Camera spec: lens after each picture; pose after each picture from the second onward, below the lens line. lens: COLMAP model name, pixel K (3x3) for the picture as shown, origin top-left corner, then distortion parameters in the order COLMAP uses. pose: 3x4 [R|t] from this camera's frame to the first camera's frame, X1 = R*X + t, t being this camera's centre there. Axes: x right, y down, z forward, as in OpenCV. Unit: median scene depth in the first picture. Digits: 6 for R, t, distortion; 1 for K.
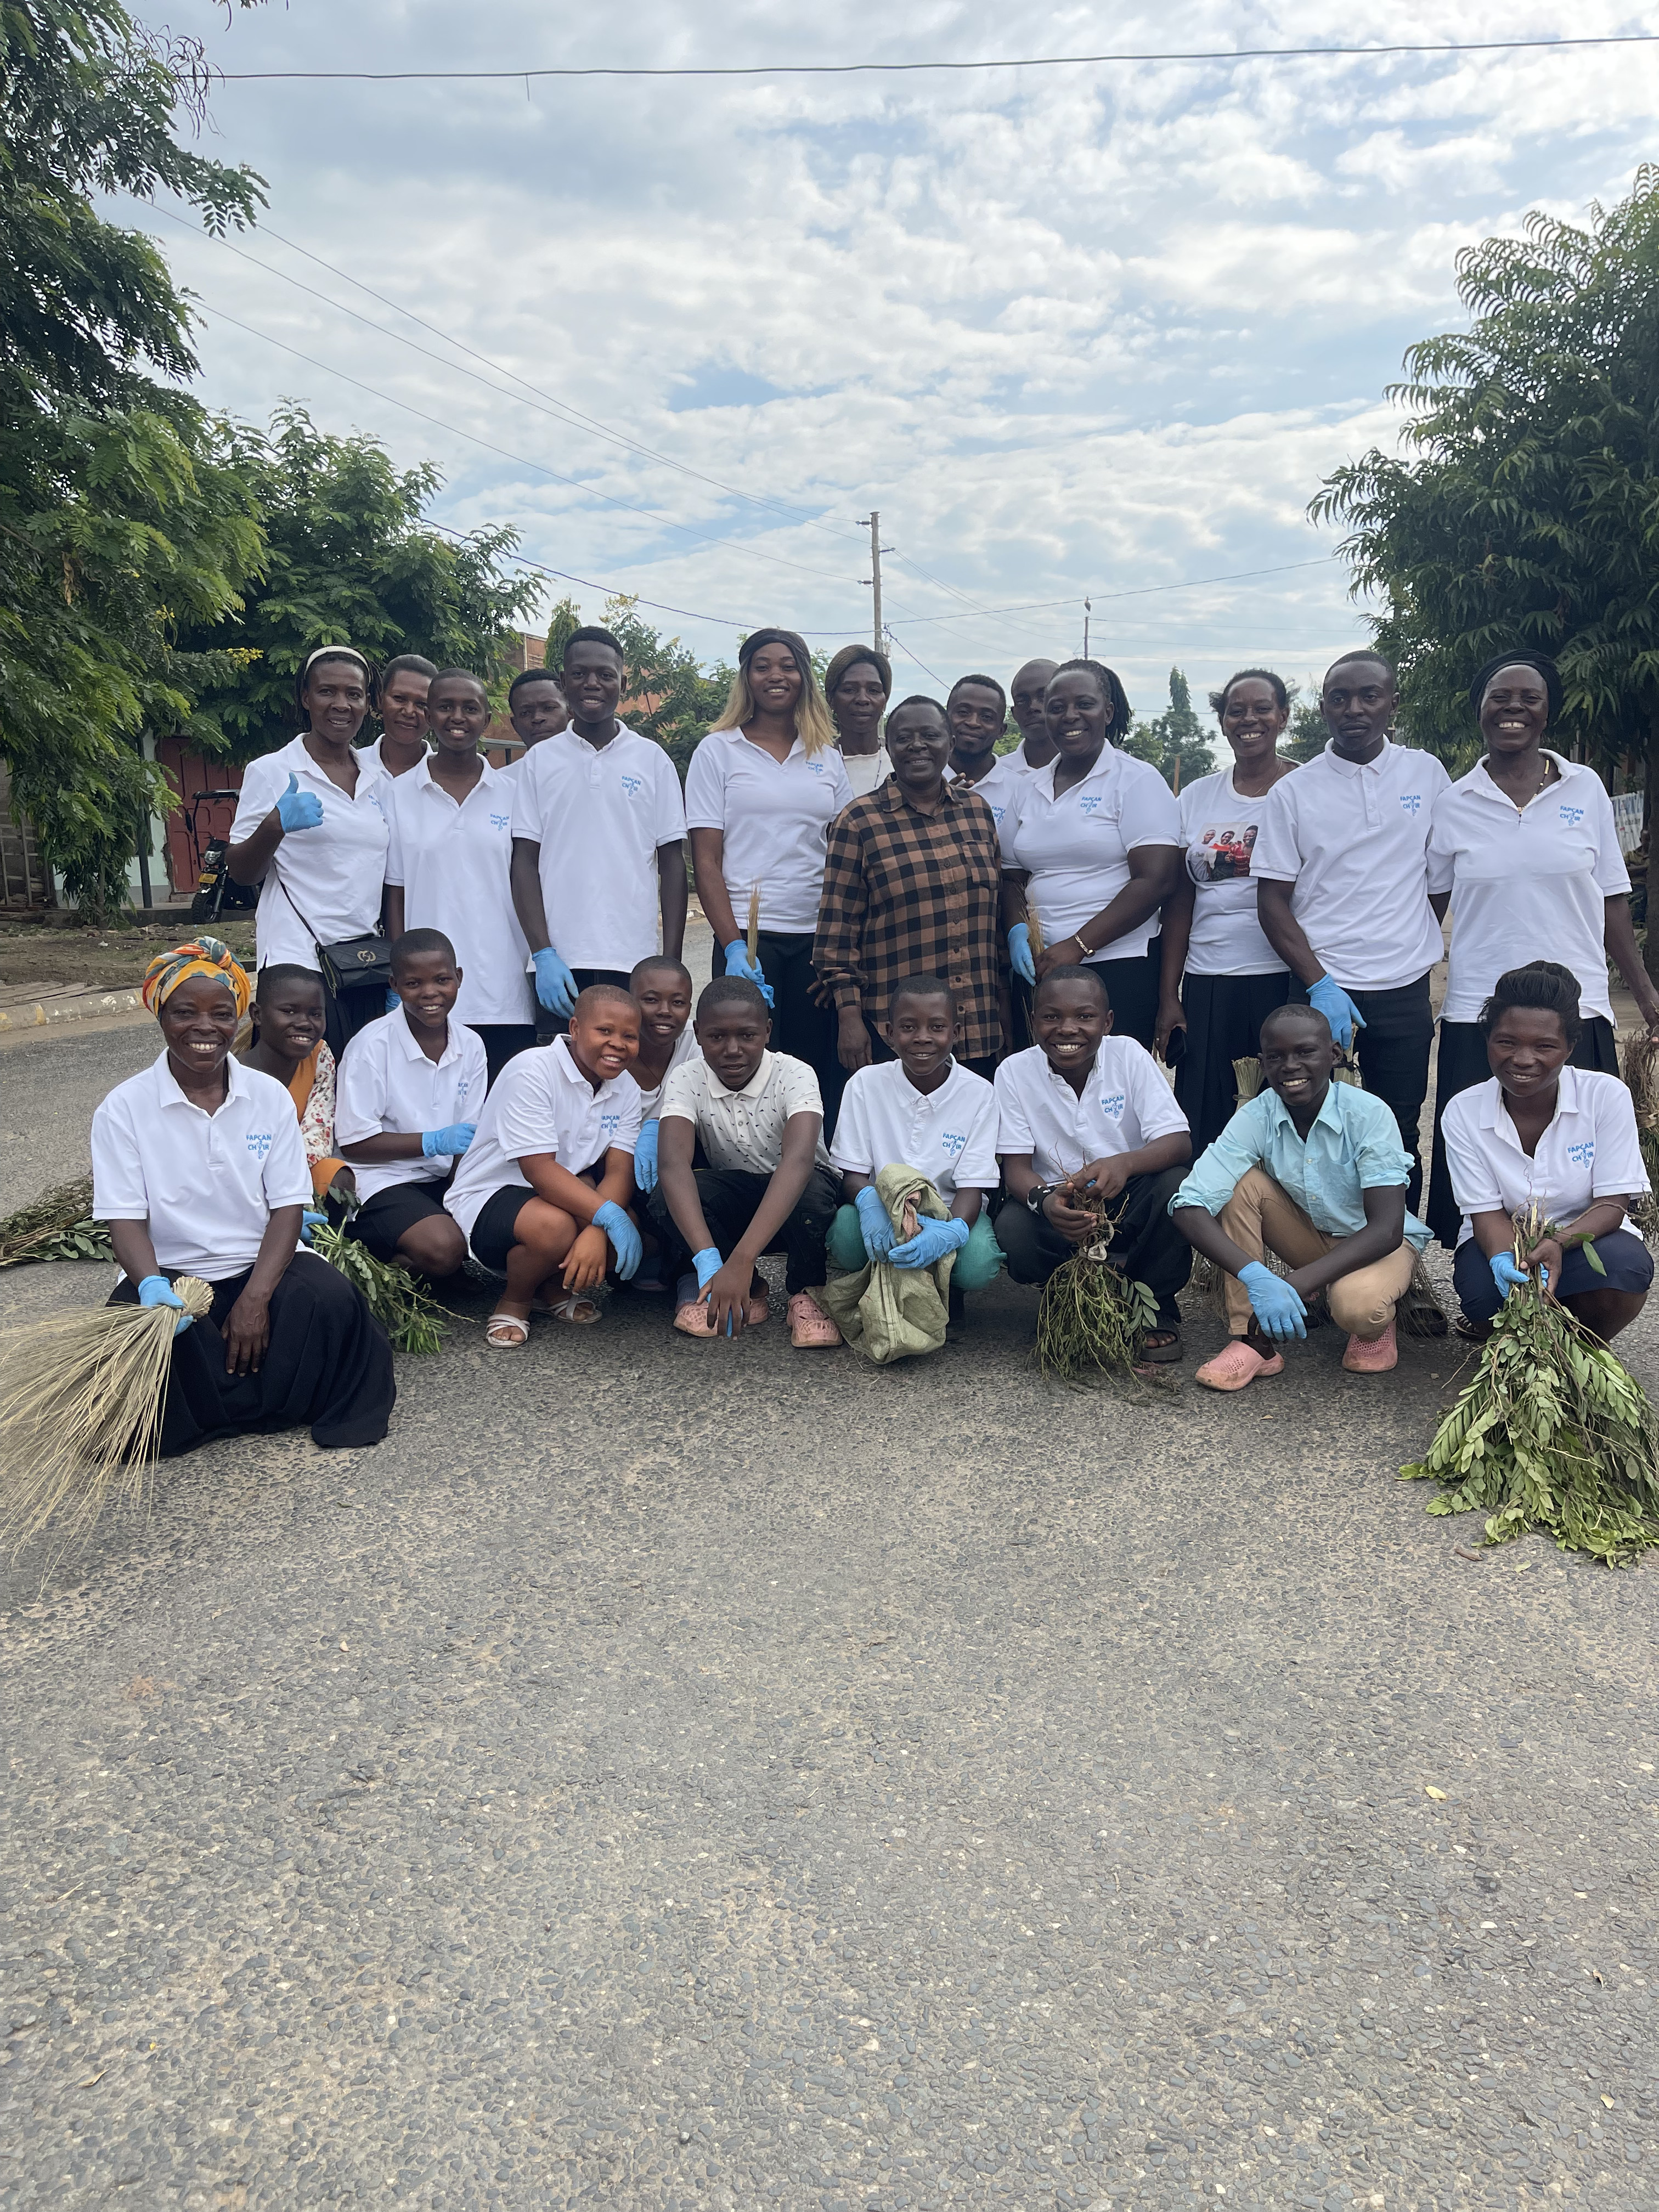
lens RADIAL K [[1744.7, 0, 841.1], [0, 1744.7, 1107.1], [0, 0, 1]] dist [0.077750, -0.109550]
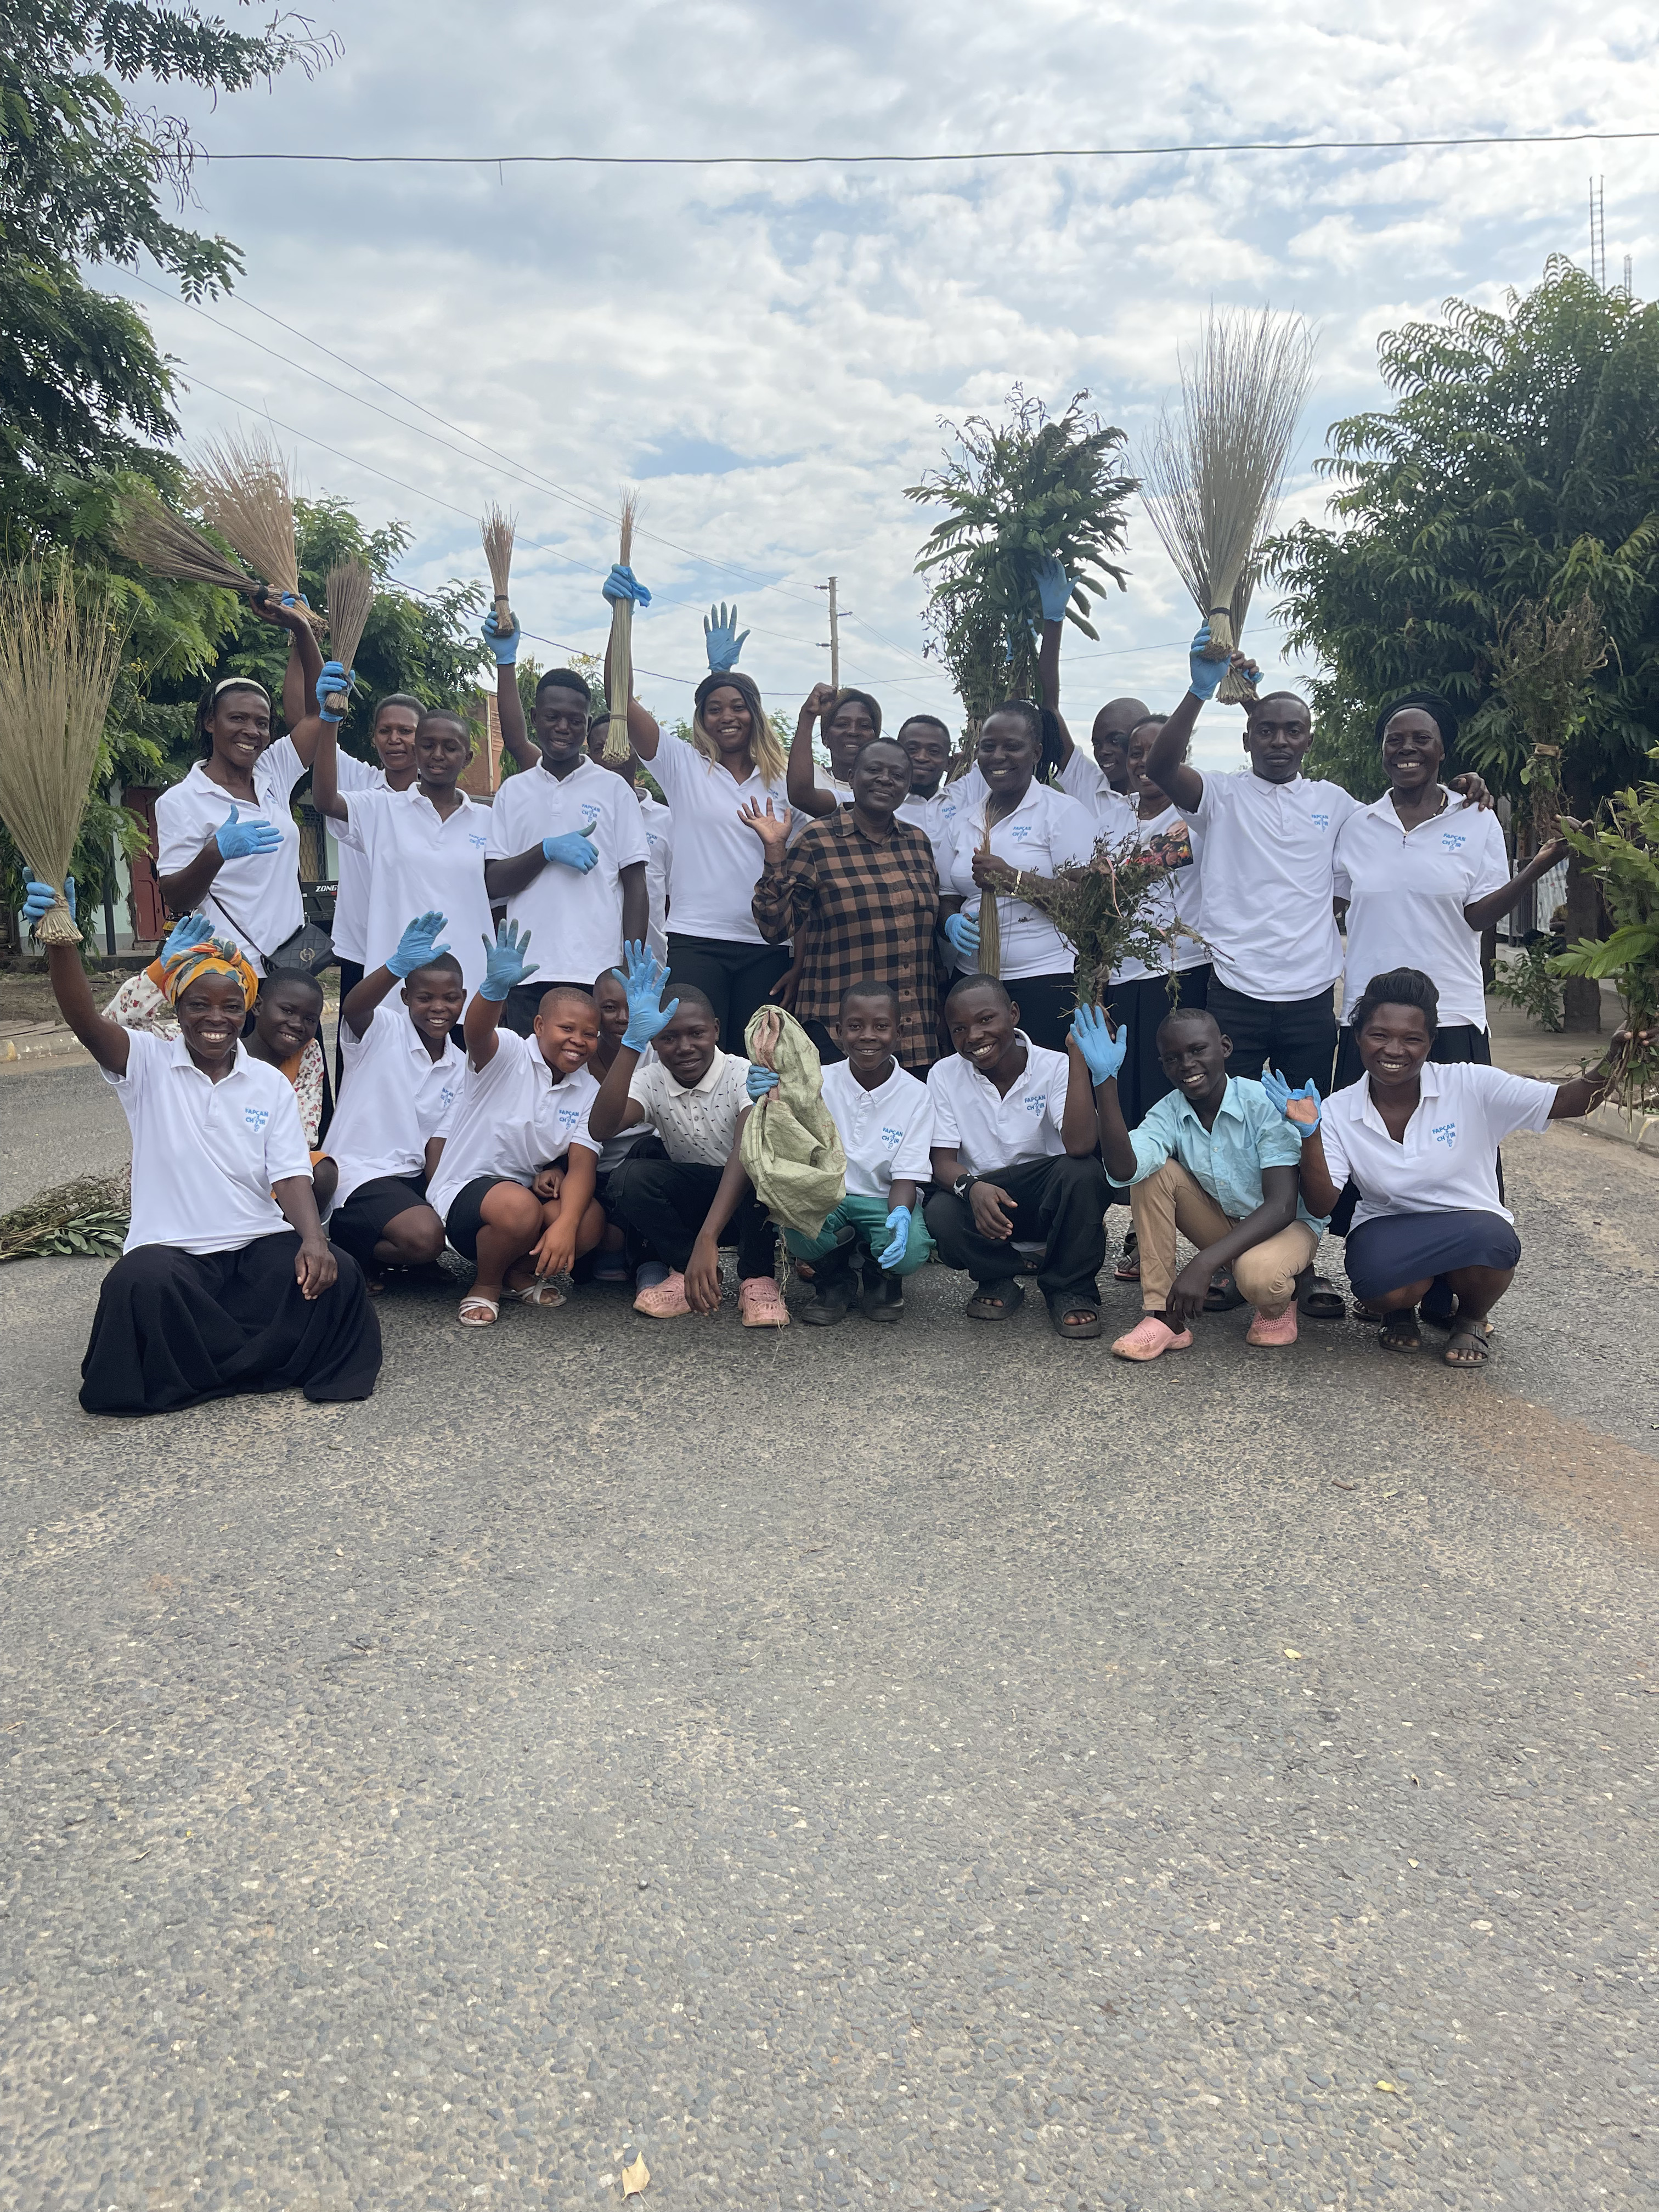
lens RADIAL K [[1744.7, 0, 822.3], [0, 1744.7, 1097.9], [0, 0, 1]] dist [0.077750, -0.109550]
pose [[0.999886, 0.006301, 0.013692, 0.005841], [-0.005768, 0.999237, -0.038635, 0.040711], [-0.013925, 0.038552, 0.999160, -0.094954]]
